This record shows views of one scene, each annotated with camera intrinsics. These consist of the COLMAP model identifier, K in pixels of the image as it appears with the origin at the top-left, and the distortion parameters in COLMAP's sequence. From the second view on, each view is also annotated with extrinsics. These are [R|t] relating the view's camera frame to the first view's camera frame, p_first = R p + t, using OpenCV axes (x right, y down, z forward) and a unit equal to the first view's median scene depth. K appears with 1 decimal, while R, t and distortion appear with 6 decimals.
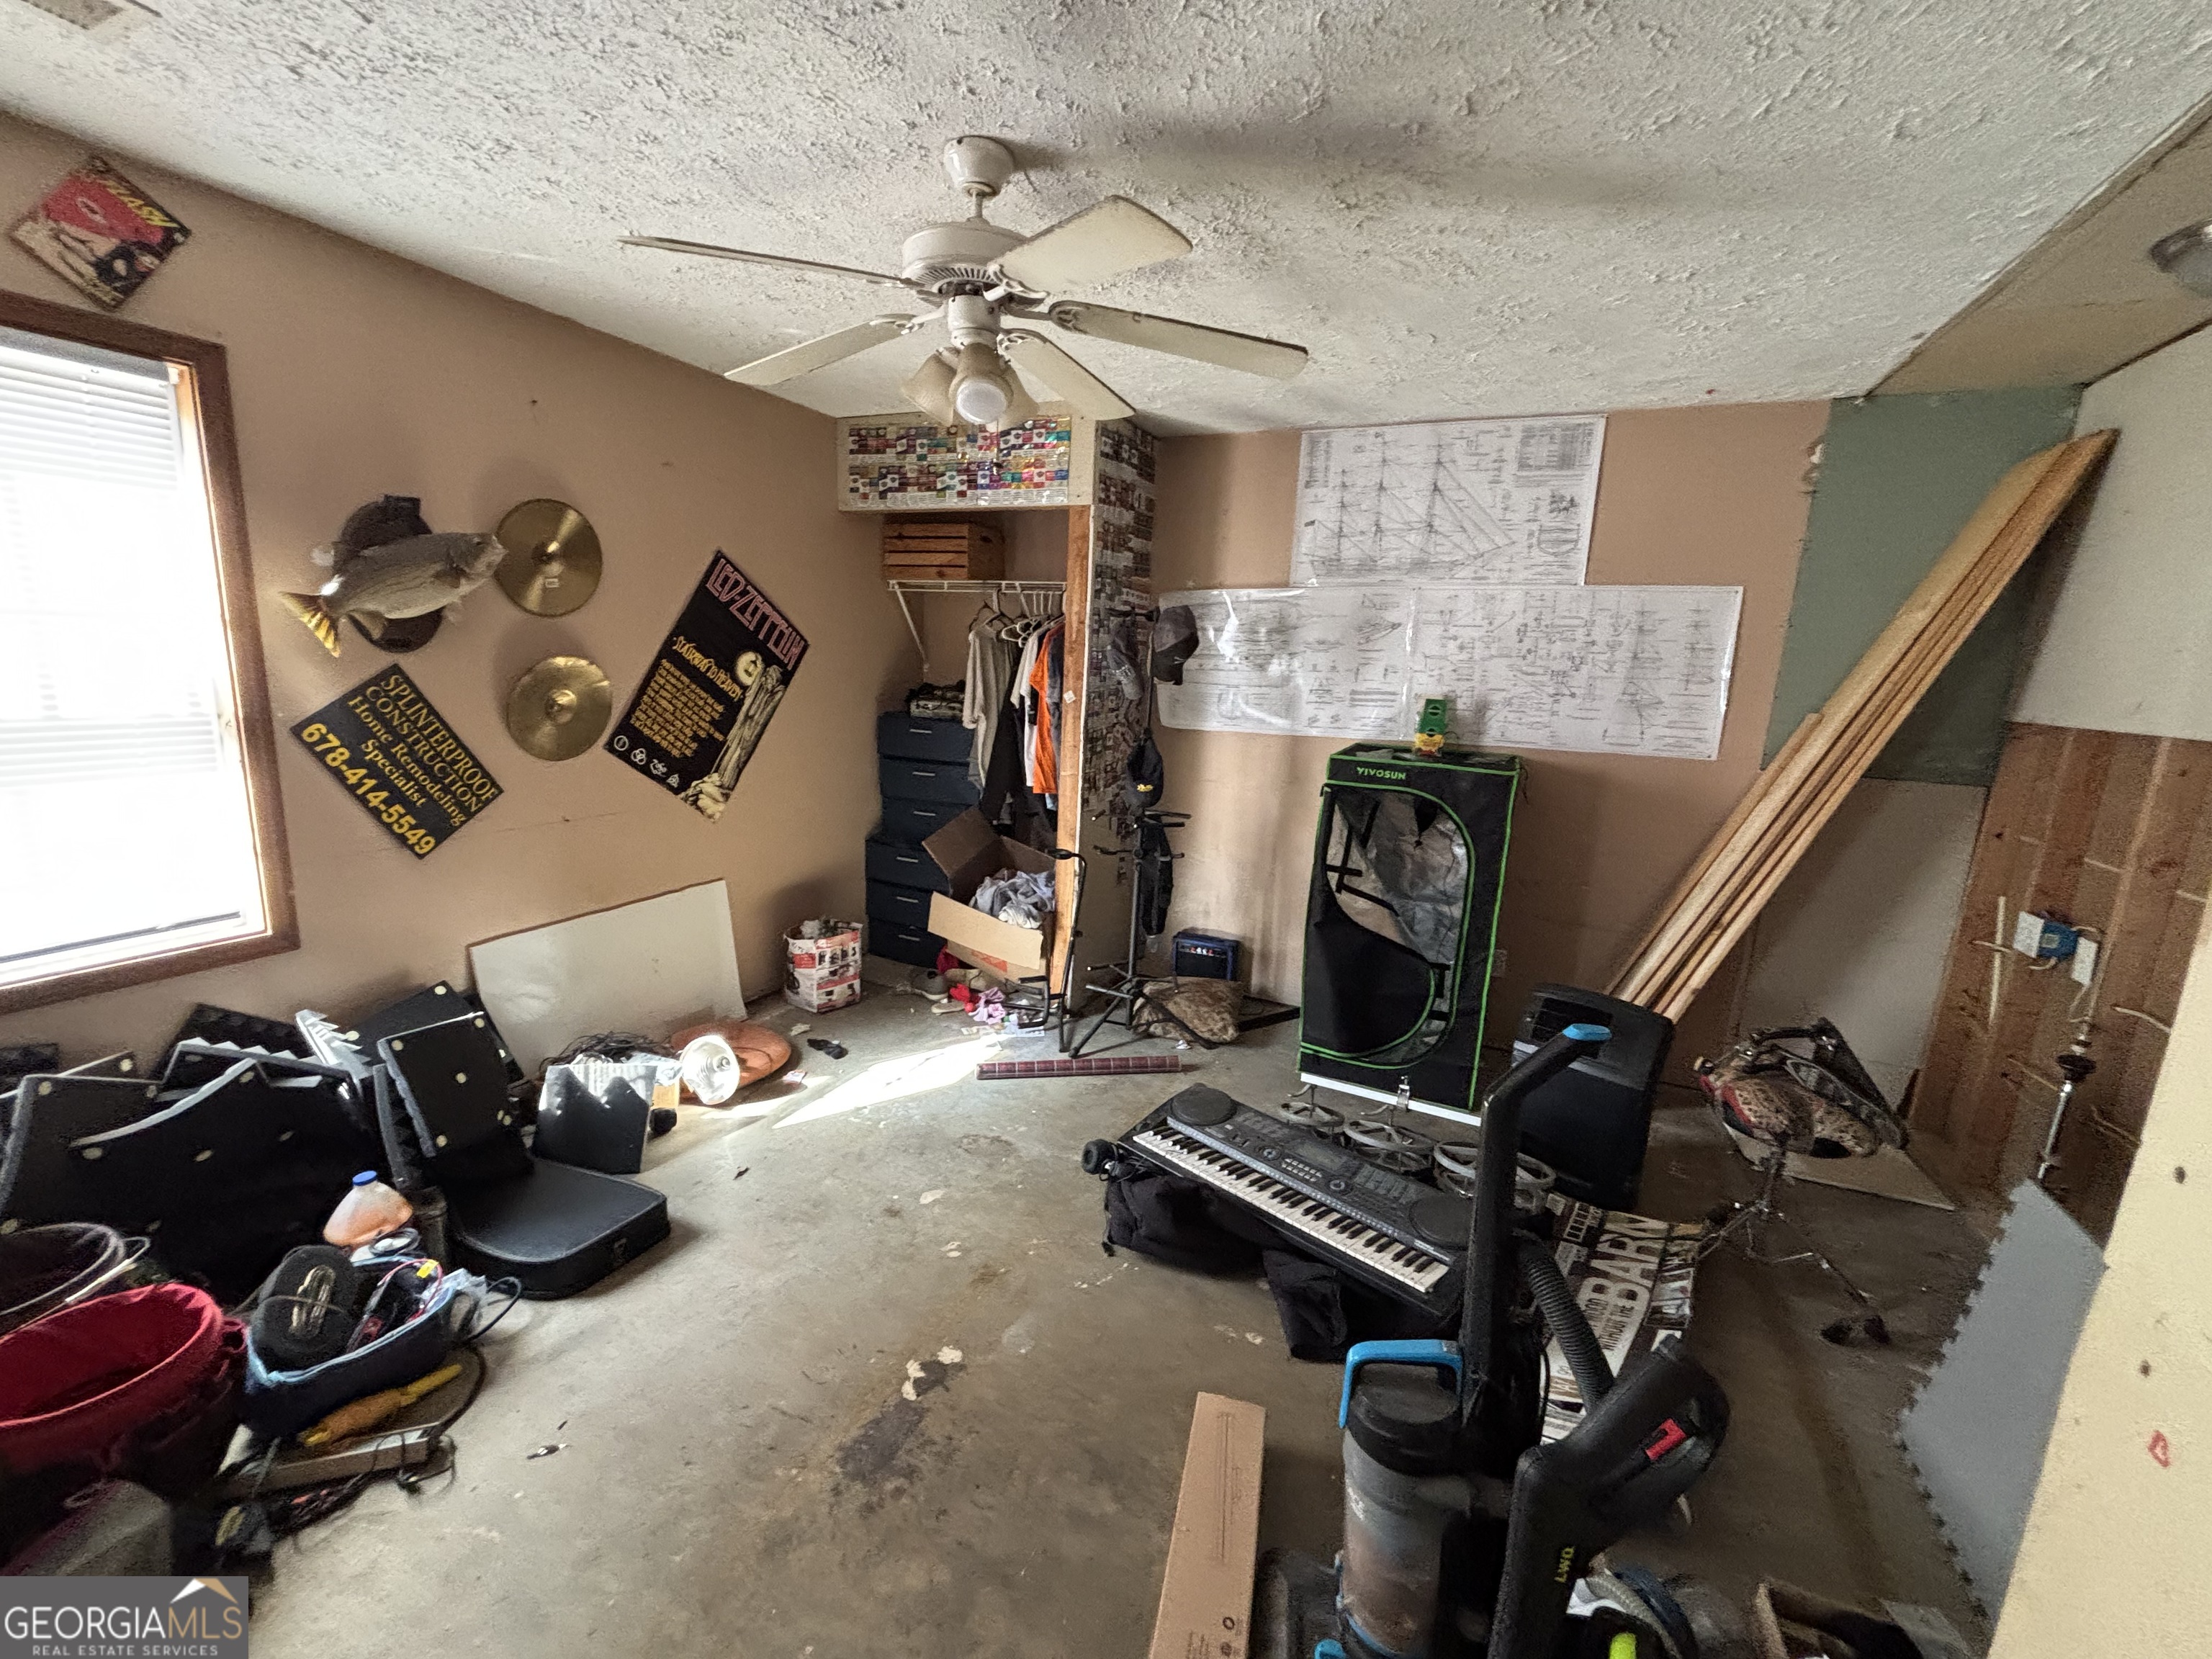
lens RADIAL K [[887.9, 0, 1105.4], [0, 887.9, 827.4], [0, 0, 1]] dist [0.006901, -0.000464]
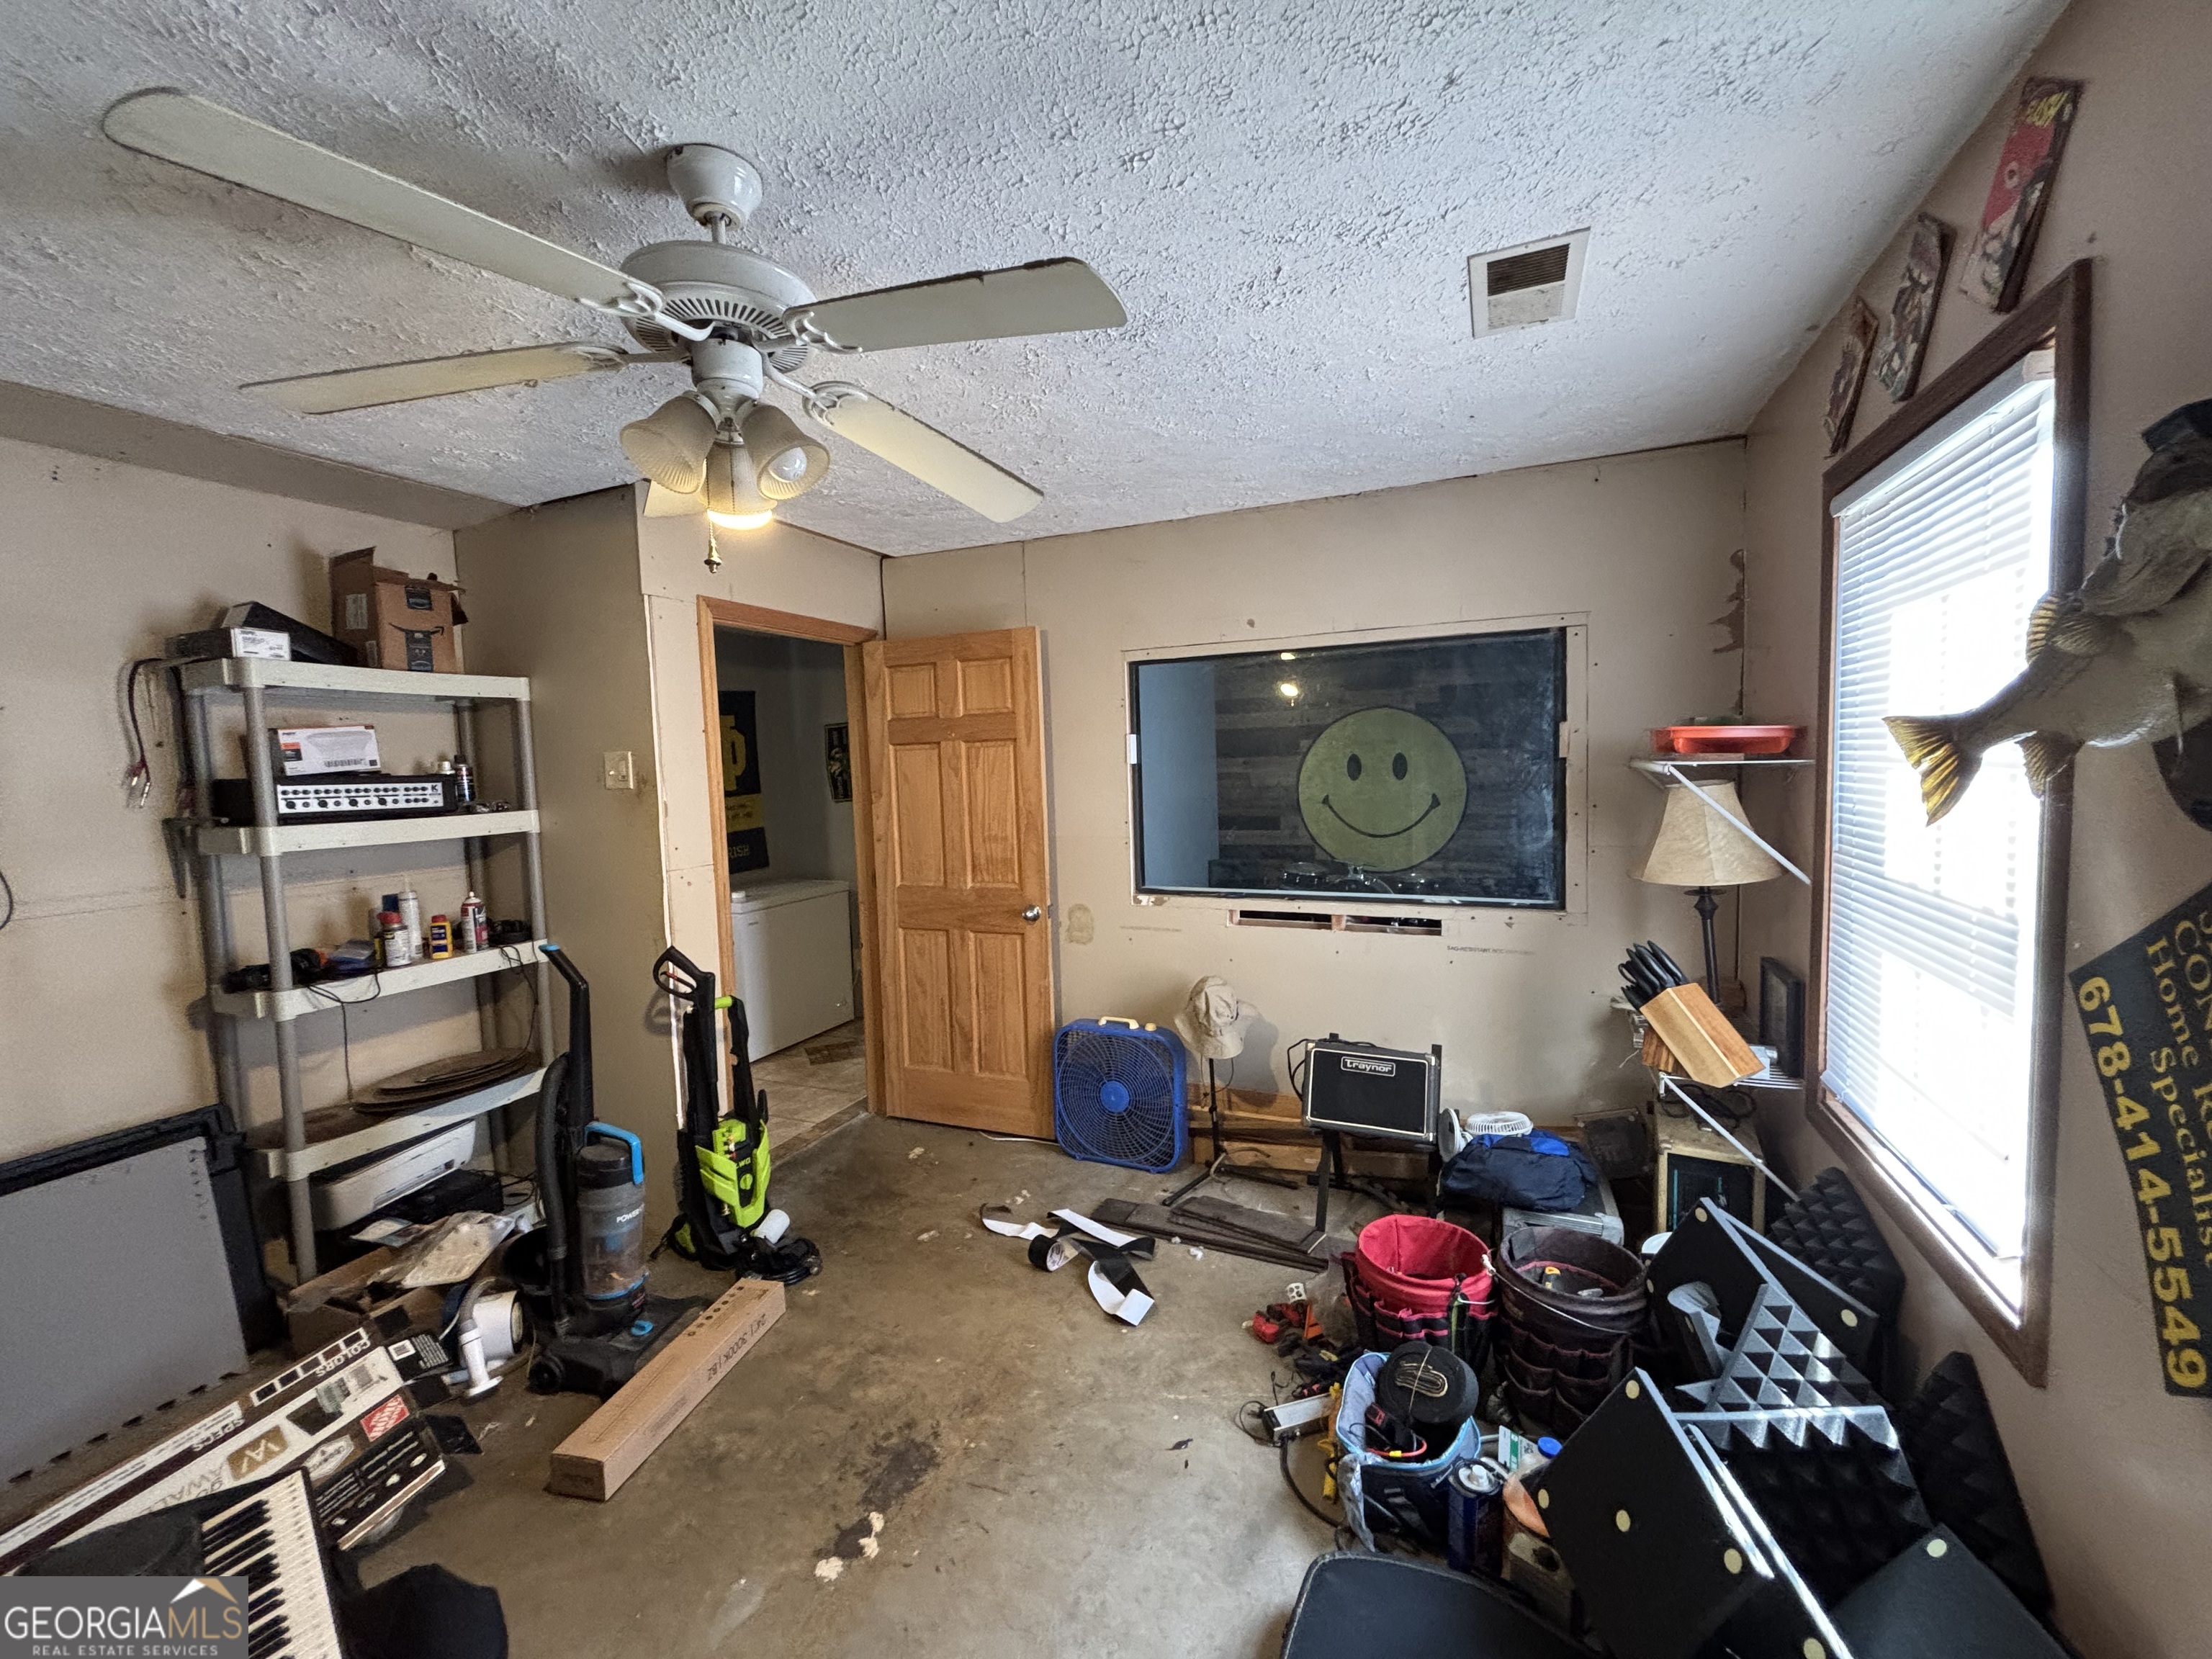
lens RADIAL K [[887.9, 0, 1103.9], [0, 887.9, 815.5], [0, 0, 1]] dist [0.006901, -0.000464]
pose [[-0.999541, -0.022563, -0.020213, -0.627111], [-0.026957, 0.966902, 0.253721, -0.540495], [0.013819, 0.254149, -0.967066, 2.542892]]
